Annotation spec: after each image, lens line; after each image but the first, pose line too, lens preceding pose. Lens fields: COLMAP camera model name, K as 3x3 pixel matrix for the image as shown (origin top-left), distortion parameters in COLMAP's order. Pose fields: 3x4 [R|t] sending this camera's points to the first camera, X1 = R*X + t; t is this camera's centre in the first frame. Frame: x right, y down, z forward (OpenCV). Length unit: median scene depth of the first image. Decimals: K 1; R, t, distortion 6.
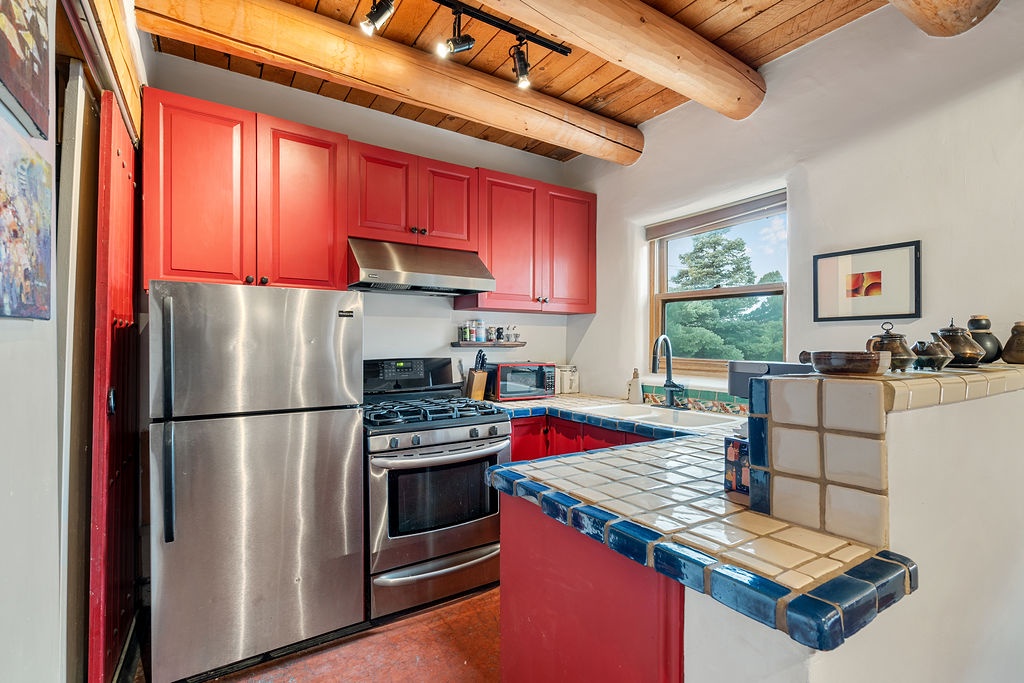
lens RADIAL K [[458.8, 0, 503.7], [0, 458.8, 341.3], [0, 0, 1]] dist [0.000133, -0.000306]
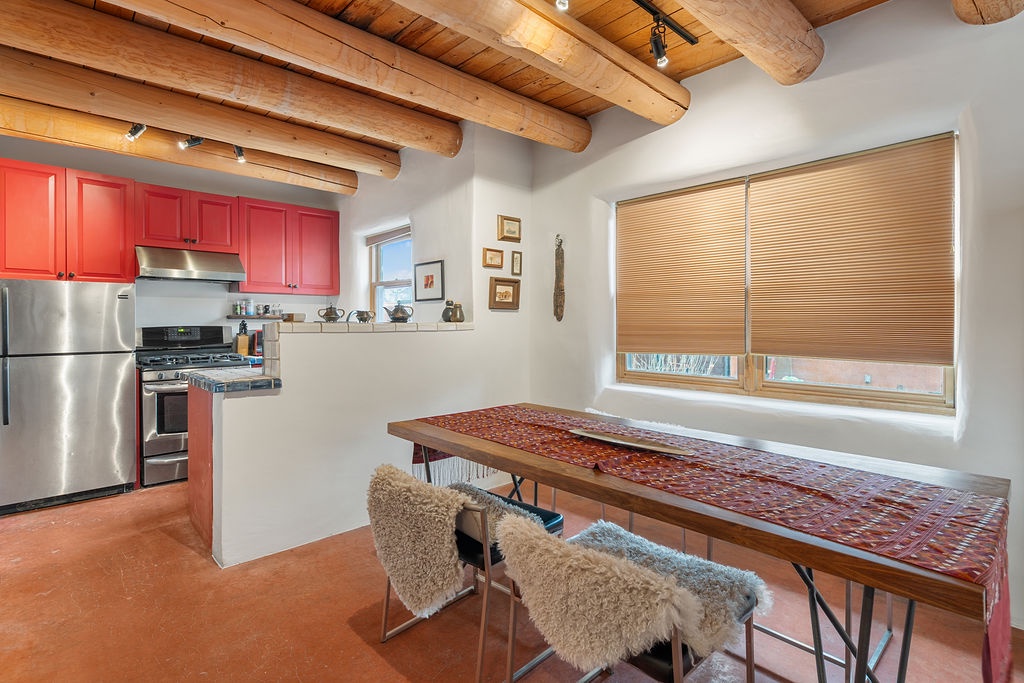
lens RADIAL K [[504.6, 0, 490.2], [0, 504.6, 321.6], [0, 0, 1]] dist [-0.002708, 0.002044]
pose [[0.988740, -0.004520, 0.149578, 0.513672], [0.004142, 0.999987, 0.002843, 0.022644], [-0.149589, -0.002192, 0.988746, -0.745154]]
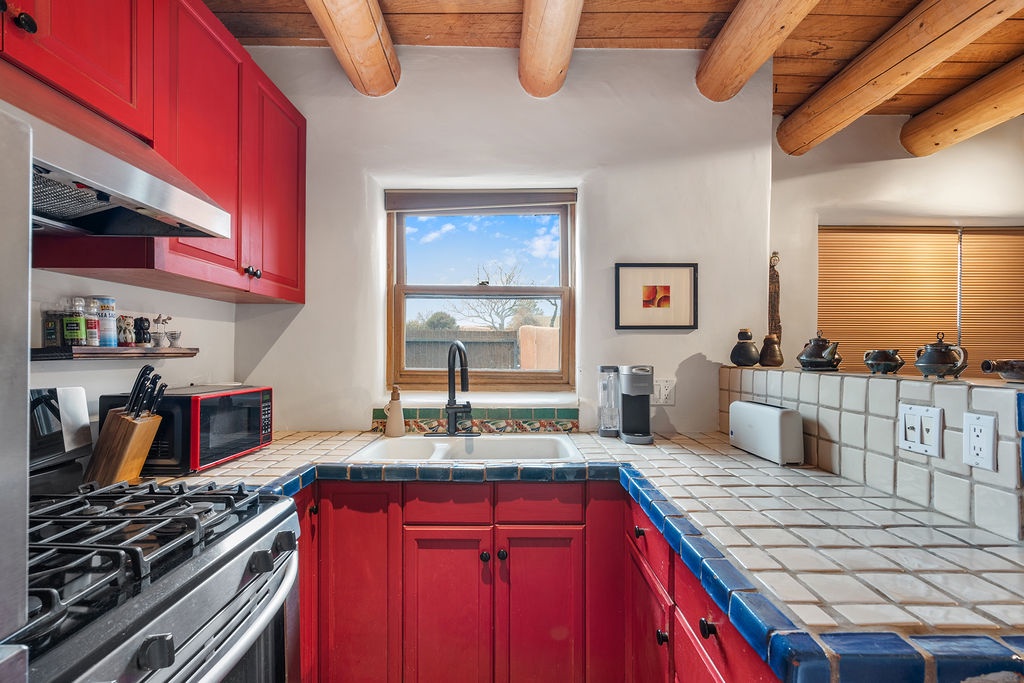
lens RADIAL K [[487.2, 0, 510.3], [0, 487.2, 349.6], [0, 0, 1]] dist [0.001169, 0.000175]
pose [[0.545040, 0.002100, 0.838407, -0.261947], [-0.003984, 0.999992, 0.000085, 0.001707], [-0.838401, -0.003387, 0.545044, 0.469527]]
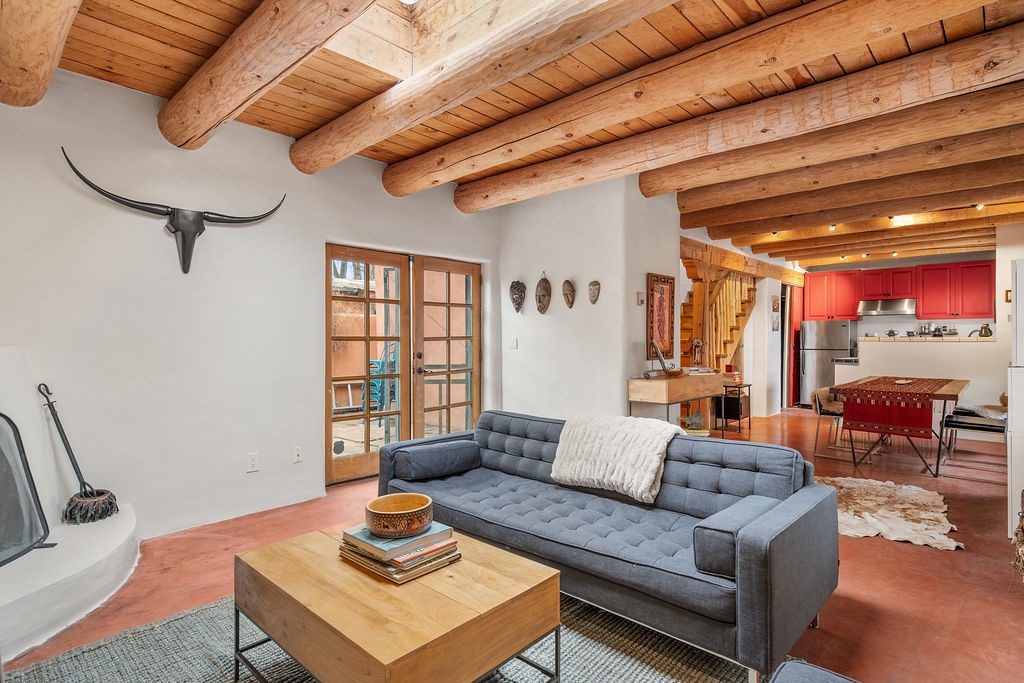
lens RADIAL K [[525.6, 0, 513.2], [0, 525.6, 338.1], [0, 0, 1]] dist [0.002591, -0.000102]
pose [[0.229005, -0.002806, -0.973421, 2.363509], [0.004609, 0.999988, -0.001798, 0.027009], [0.973414, -0.004075, 0.229015, -1.939859]]
